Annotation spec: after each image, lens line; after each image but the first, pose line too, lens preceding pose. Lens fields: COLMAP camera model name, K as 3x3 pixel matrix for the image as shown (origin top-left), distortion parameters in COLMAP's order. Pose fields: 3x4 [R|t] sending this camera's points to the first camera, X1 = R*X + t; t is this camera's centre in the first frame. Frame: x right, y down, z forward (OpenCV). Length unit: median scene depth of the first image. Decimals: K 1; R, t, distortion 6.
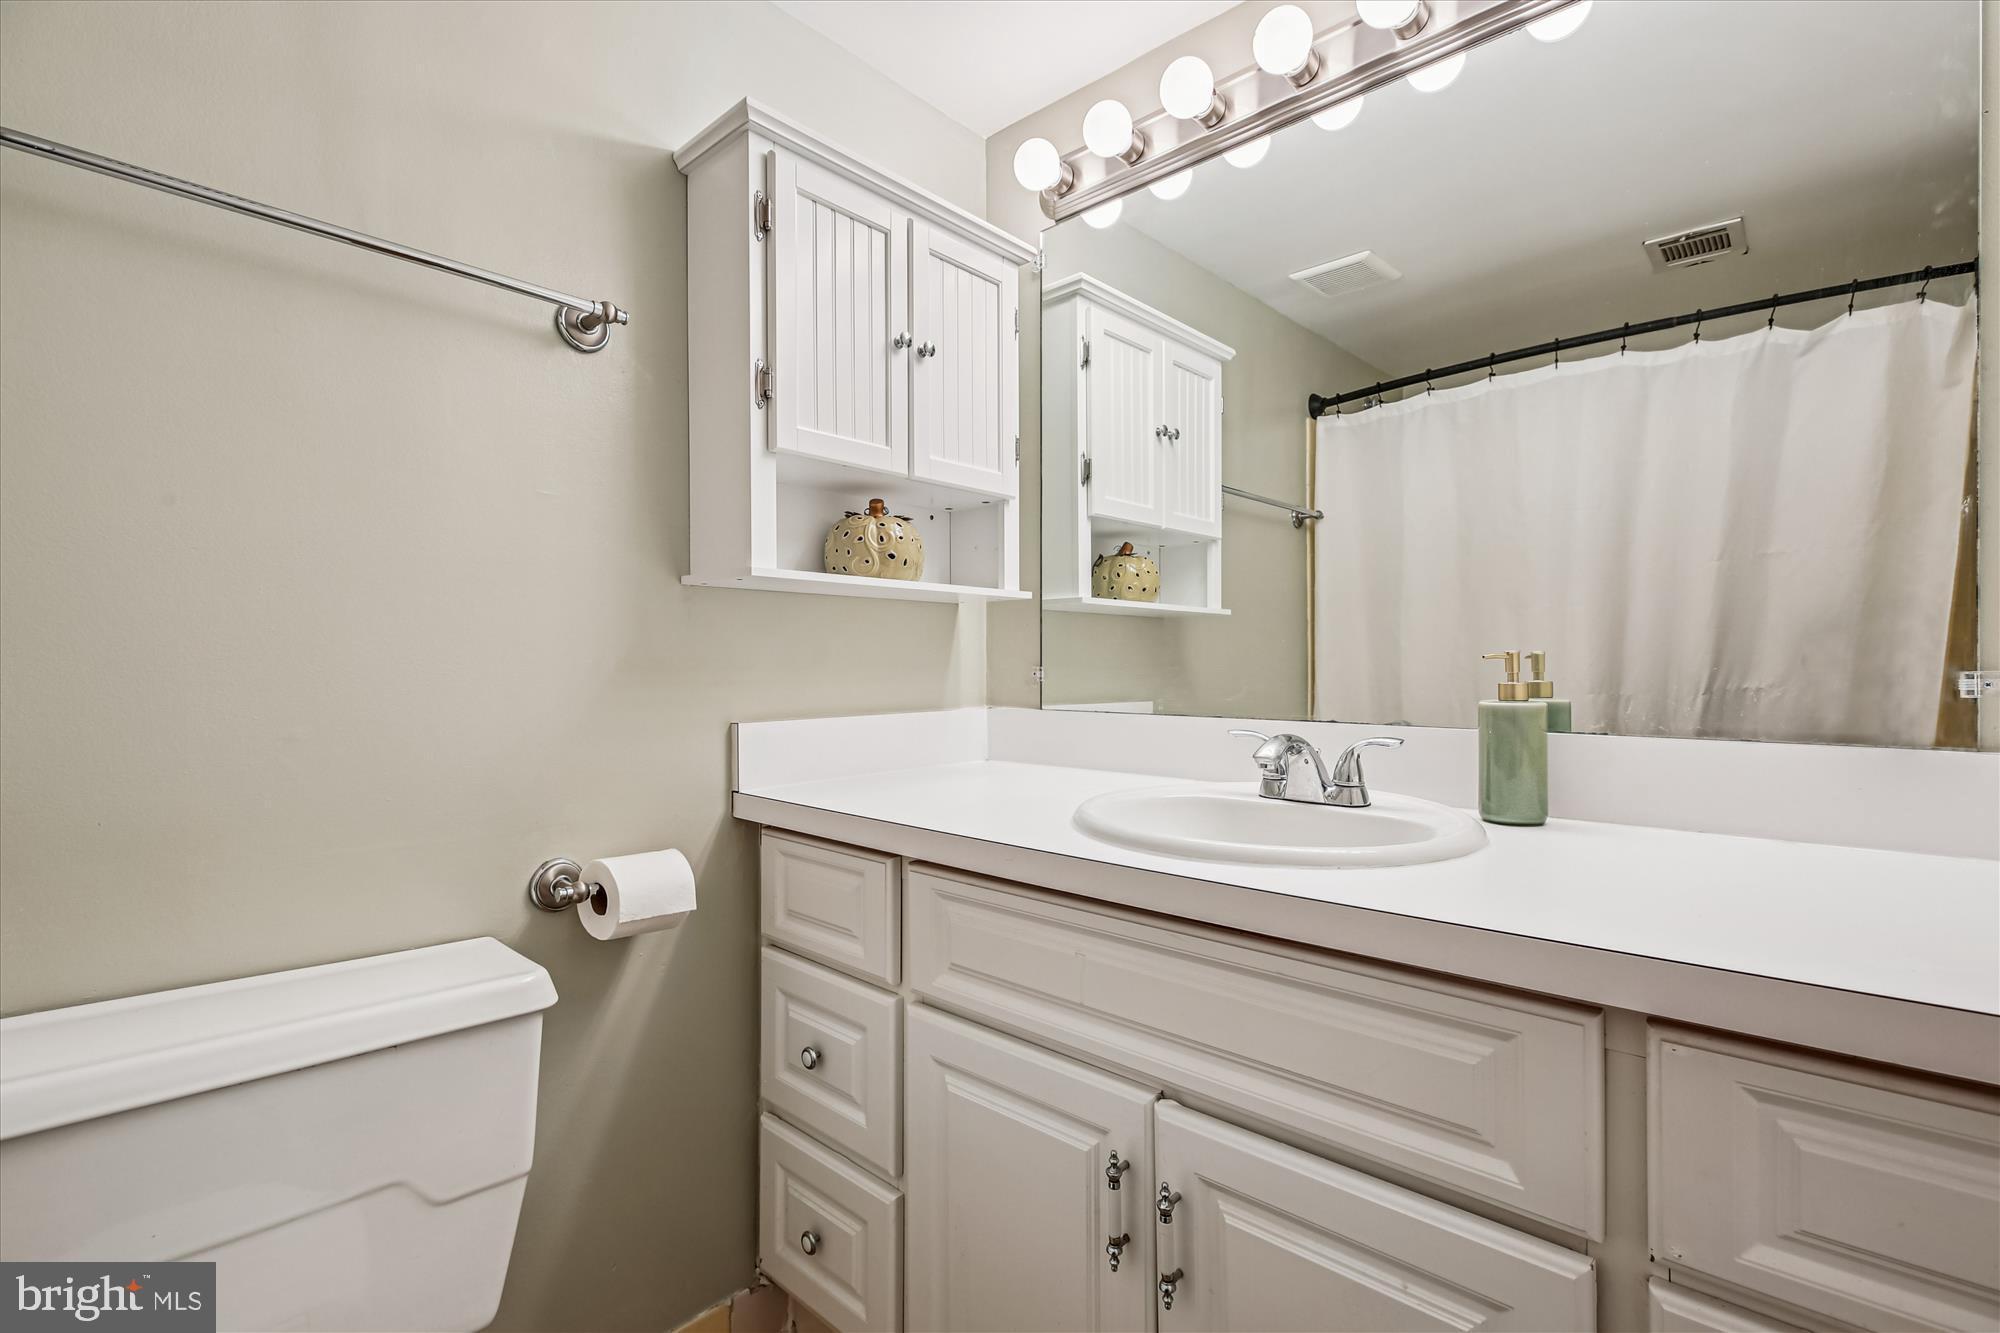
lens RADIAL K [[903.7, 0, 1001.2], [0, 903.7, 658.8], [0, 0, 1]] dist [-0.001121, -0.000309]
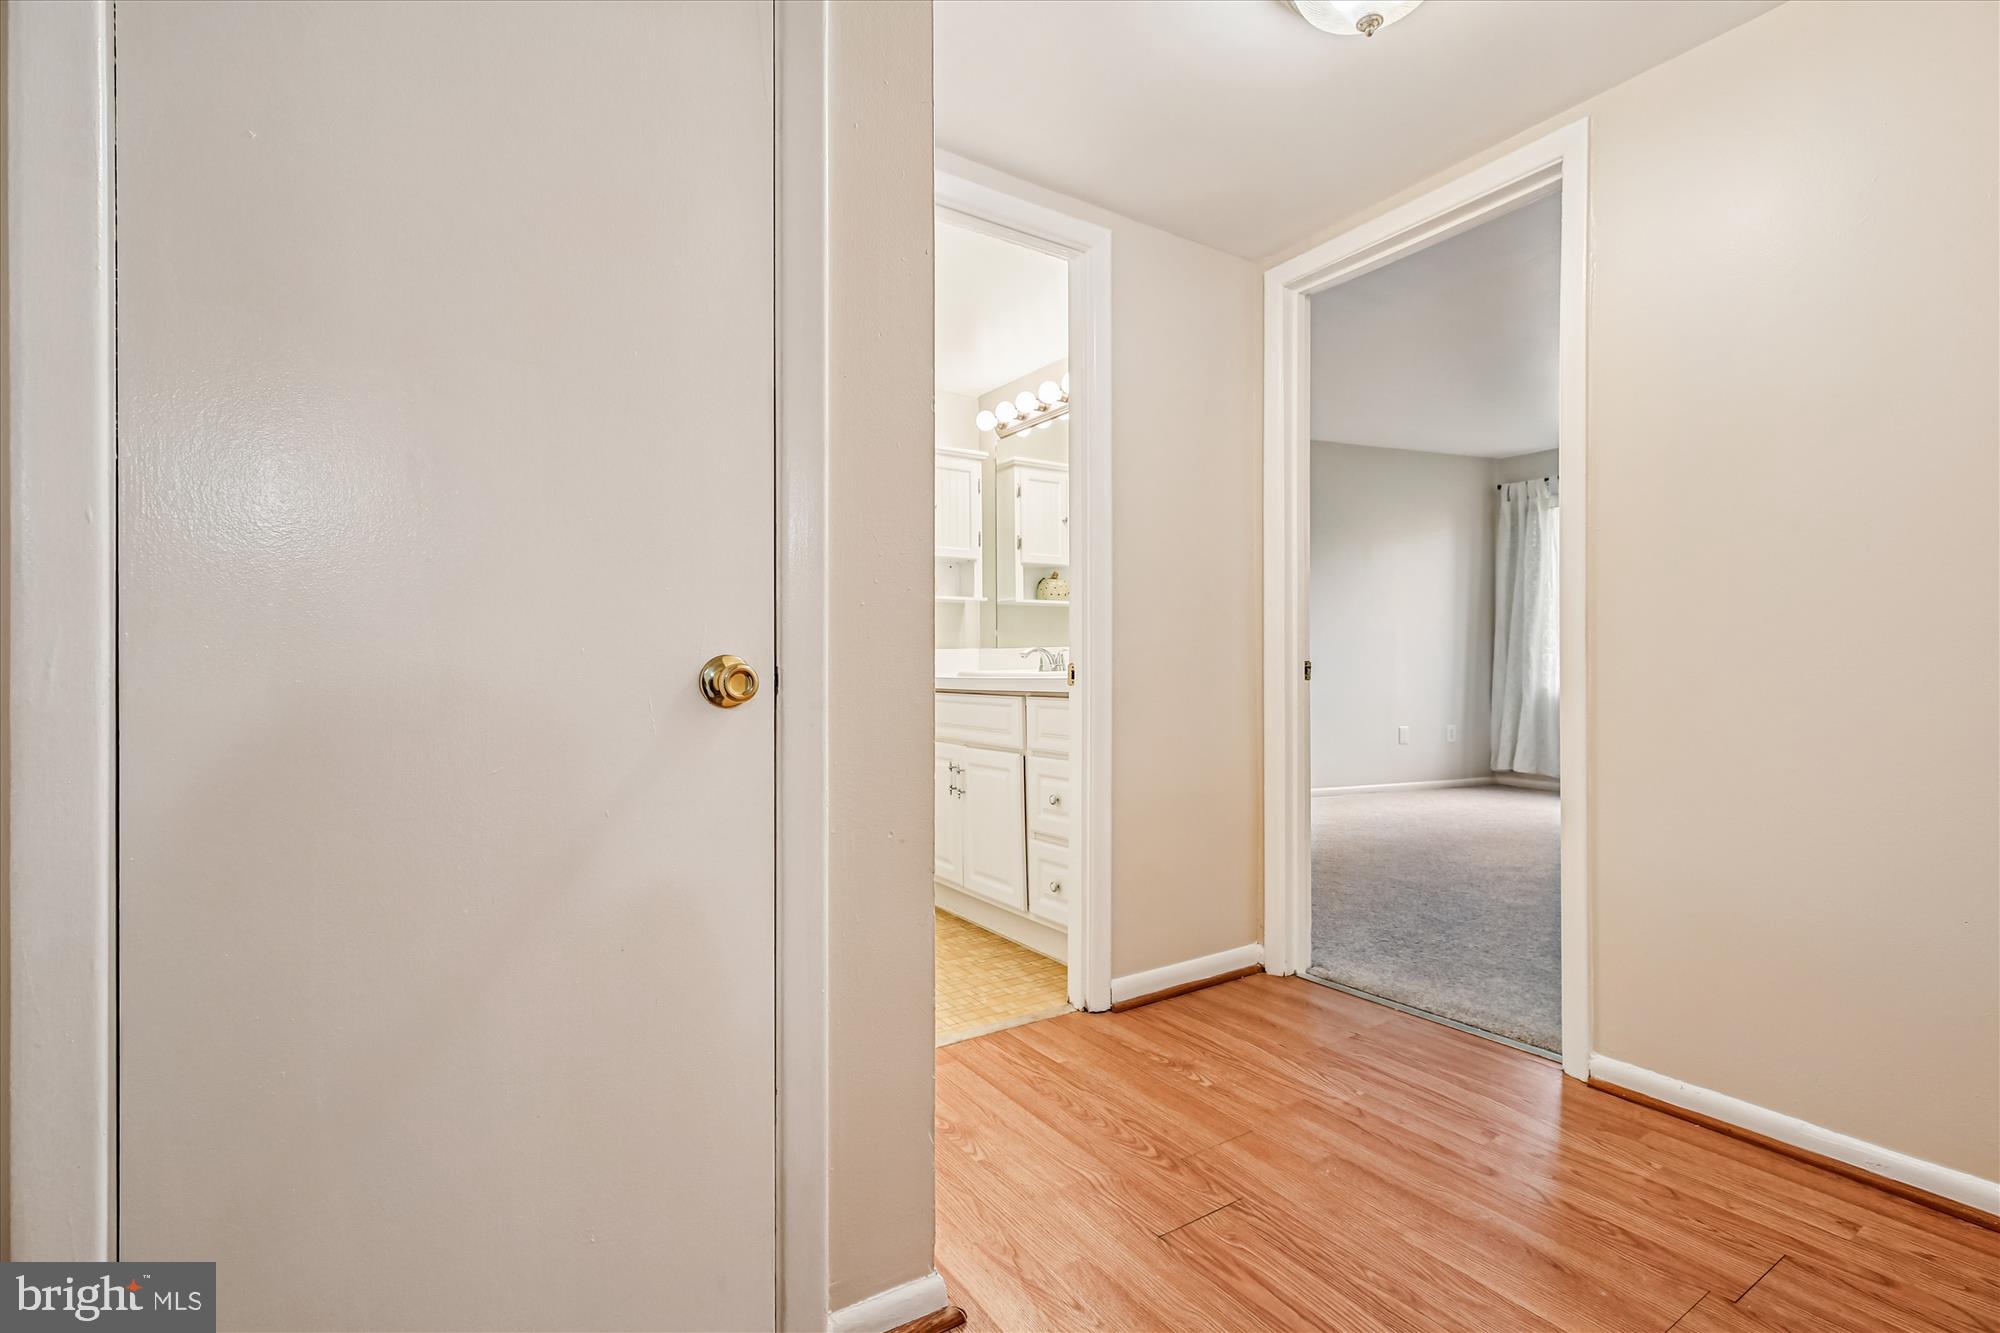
lens RADIAL K [[903.7, 0, 1001.2], [0, 903.7, 658.8], [0, 0, 1]] dist [-0.001121, -0.000309]
pose [[0.968427, -0.007958, -0.249170, 0.608458], [0.008489, 0.999963, 0.001059, 0.077703], [0.249152, -0.003141, 0.968459, -1.189895]]
